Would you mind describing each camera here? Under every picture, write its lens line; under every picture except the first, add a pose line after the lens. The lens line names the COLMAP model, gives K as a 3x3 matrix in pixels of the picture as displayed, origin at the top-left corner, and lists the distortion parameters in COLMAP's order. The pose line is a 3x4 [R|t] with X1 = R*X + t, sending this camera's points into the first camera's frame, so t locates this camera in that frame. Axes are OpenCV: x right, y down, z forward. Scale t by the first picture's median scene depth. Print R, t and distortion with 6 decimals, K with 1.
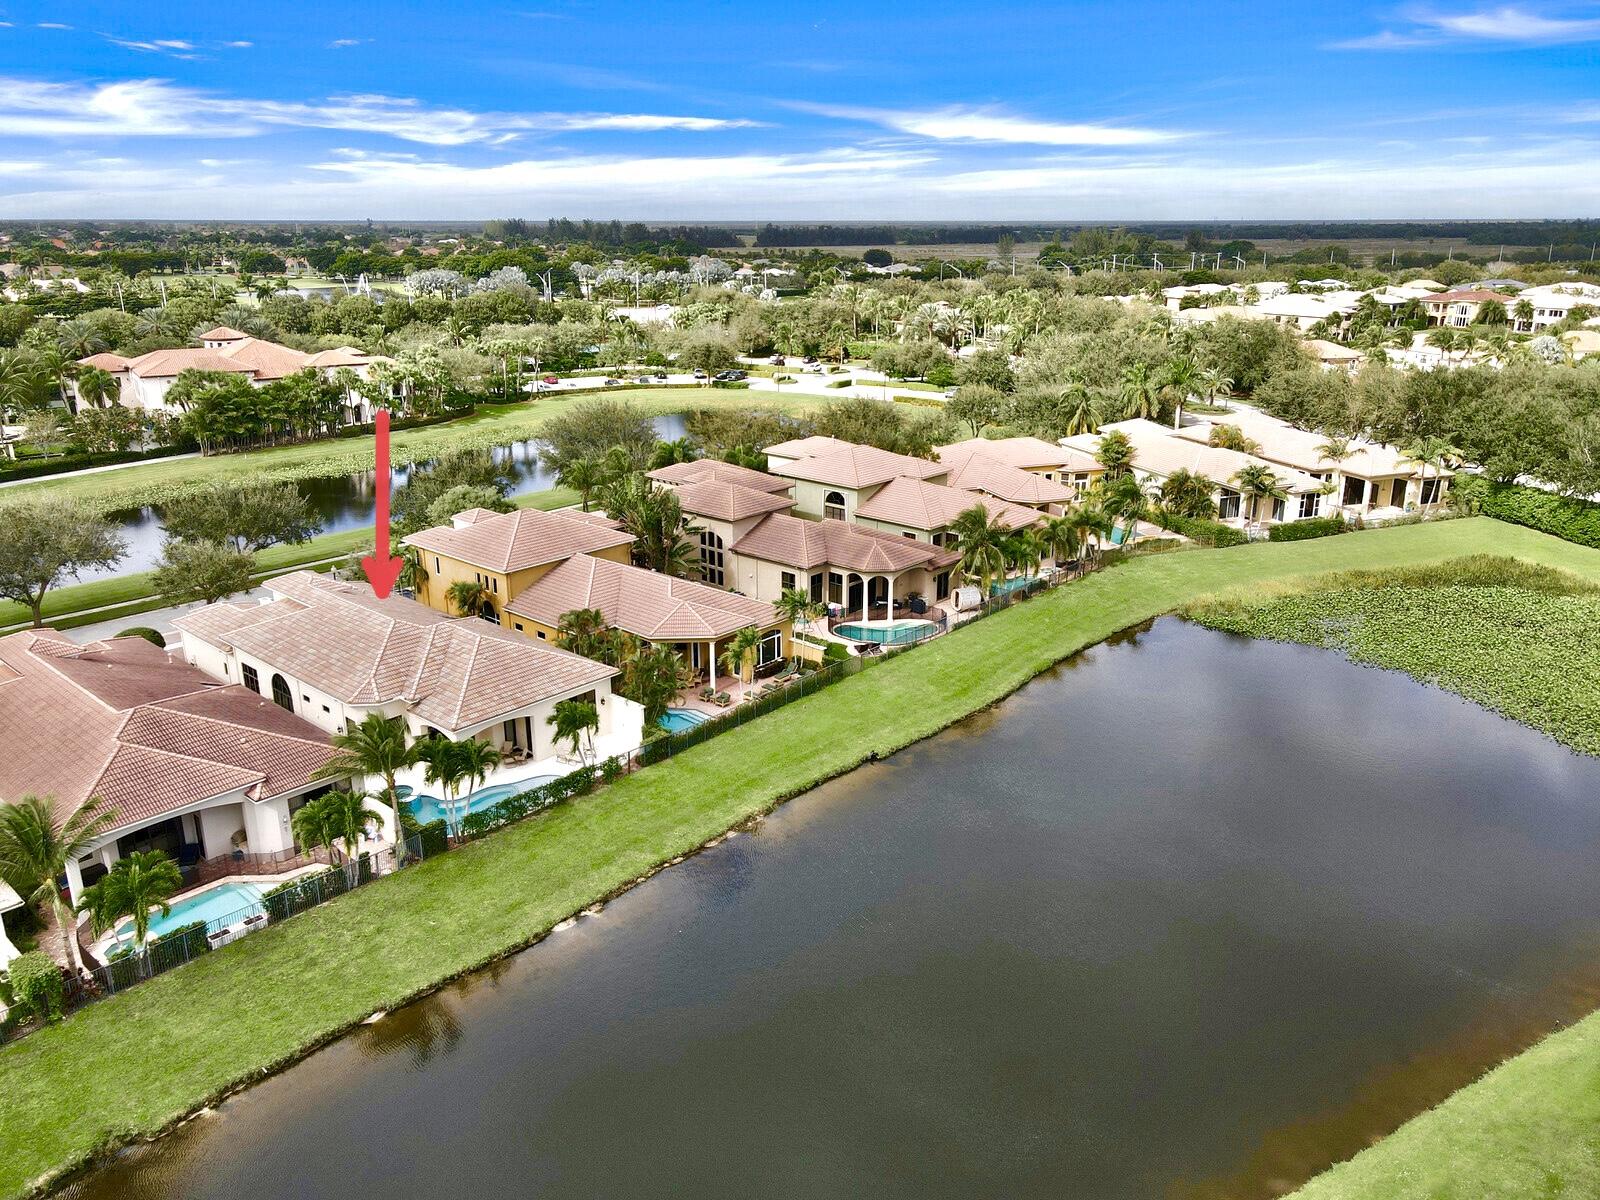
lens RADIAL K [[1198.8, 0, 800.0], [0, 1198.8, 600.0], [0, 0, 1]] dist [0.008019, 0.006654]
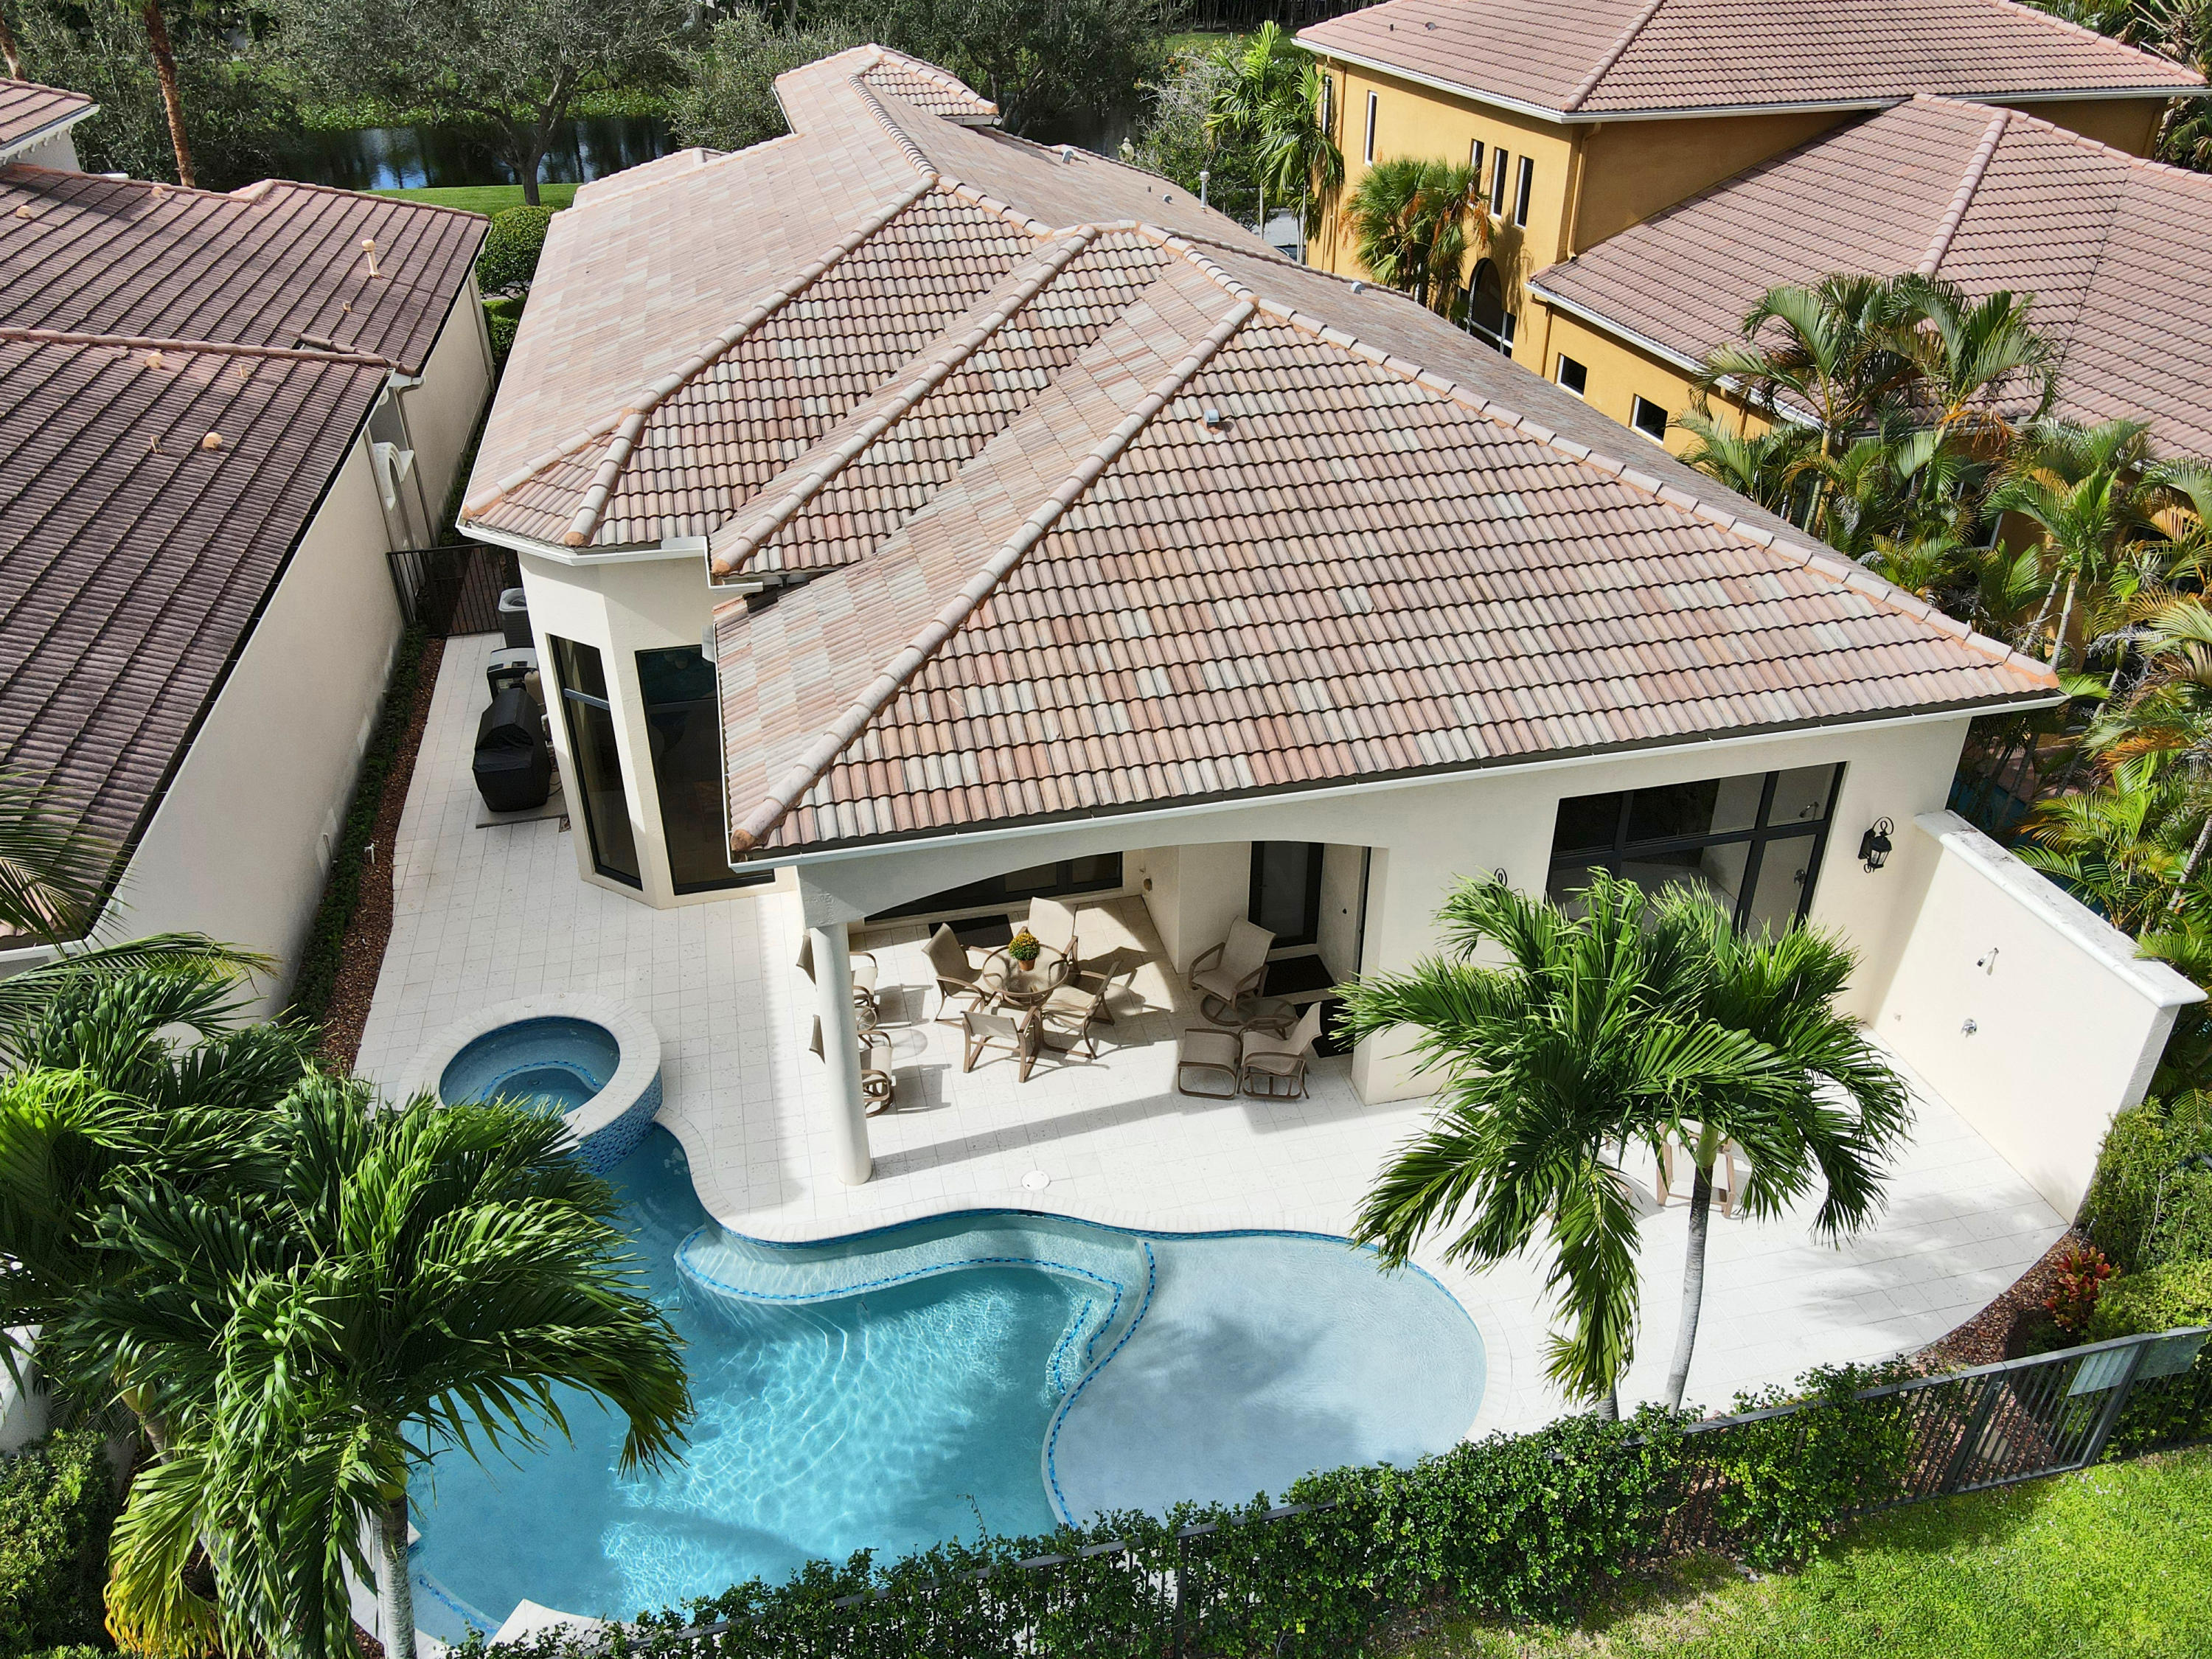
lens RADIAL K [[1657.3, 0, 1106.0], [0, 1657.3, 829.5], [0, 0, 1]] dist [0.008019, 0.006654]
pose [[0.825292, 0.295517, -0.481209, -0.139024], [-0.181100, 0.945637, 0.270136, 0.040365], [0.534879, -0.135794, 0.833945, 0.739587]]
